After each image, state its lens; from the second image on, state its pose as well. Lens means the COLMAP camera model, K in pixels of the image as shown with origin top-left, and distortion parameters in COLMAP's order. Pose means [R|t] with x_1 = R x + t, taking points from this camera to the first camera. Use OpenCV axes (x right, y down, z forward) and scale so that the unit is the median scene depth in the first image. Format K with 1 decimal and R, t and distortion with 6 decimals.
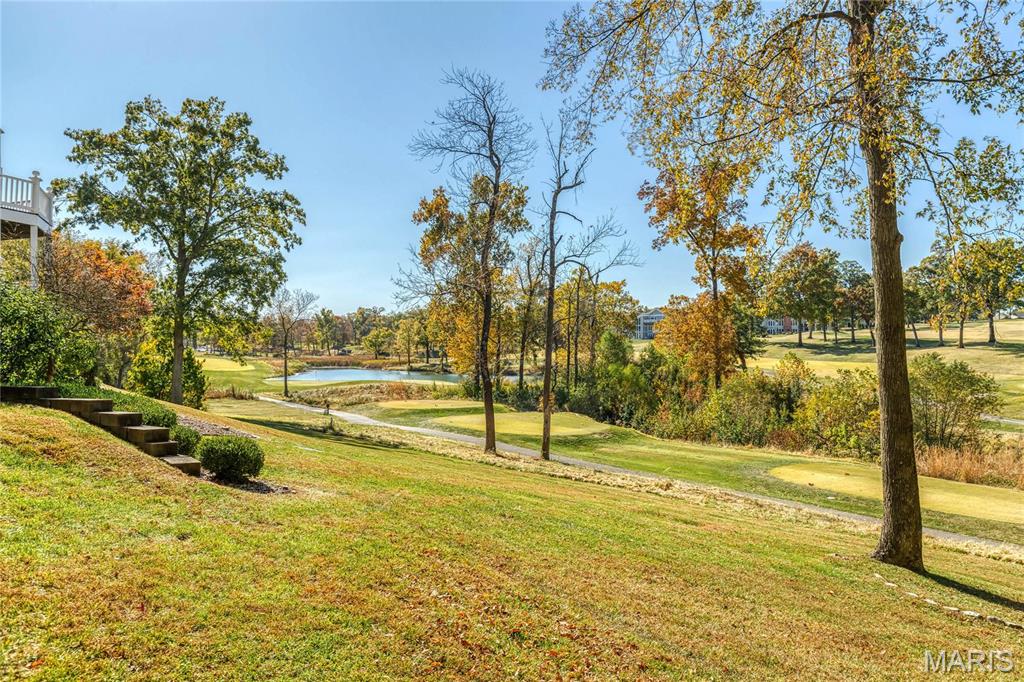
lens RADIAL K [[695.4, 0, 512.0], [0, 695.4, 341.0], [0, 0, 1]] dist [0.003870, -0.000724]
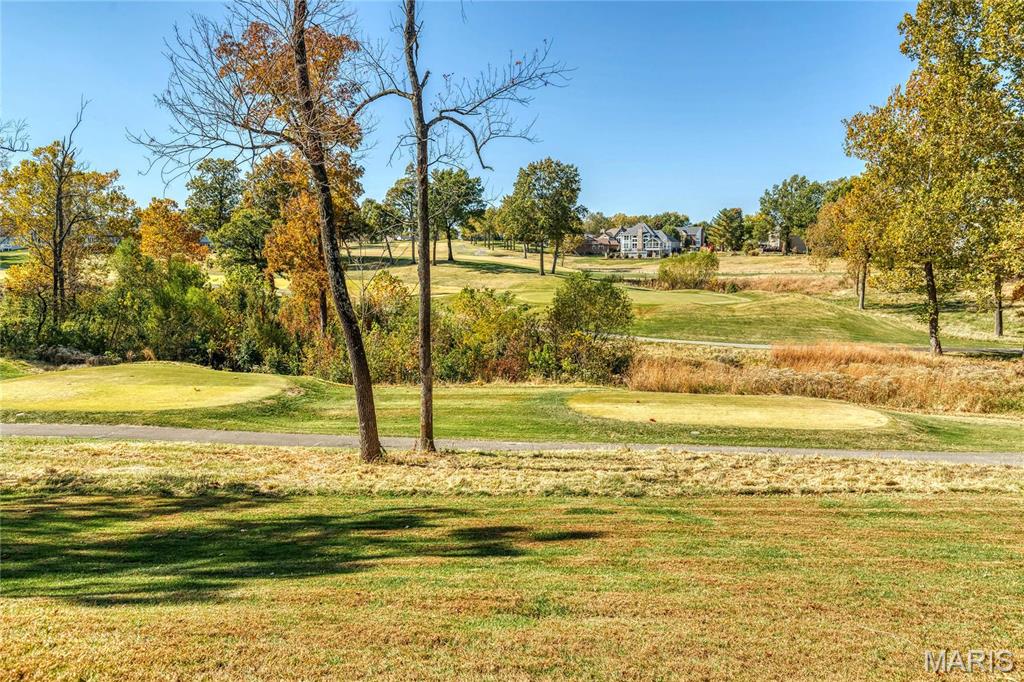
lens RADIAL K [[695.4, 0, 512.0], [0, 695.4, 341.0], [0, 0, 1]] dist [0.003870, -0.000724]
pose [[0.672360, -0.079889, 0.735901, -0.133049], [-0.007468, 0.993376, 0.114664, 0.002296], [-0.740187, -0.082591, 0.667310, 0.218547]]
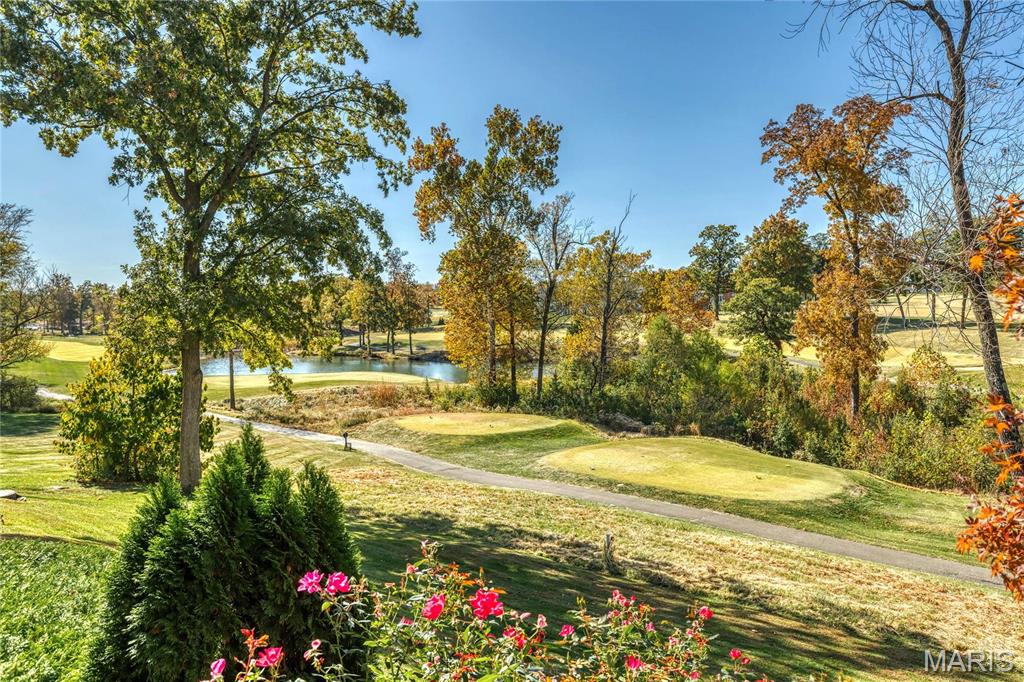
lens RADIAL K [[713.4, 0, 512.0], [0, 713.4, 341.0], [0, 0, 1]] dist [0.001576, -0.000573]
pose [[0.982486, -0.009347, 0.186099, -0.181795], [0.001773, 0.999165, 0.040823, -0.019961], [-0.186325, -0.039778, 0.981683, 0.232374]]
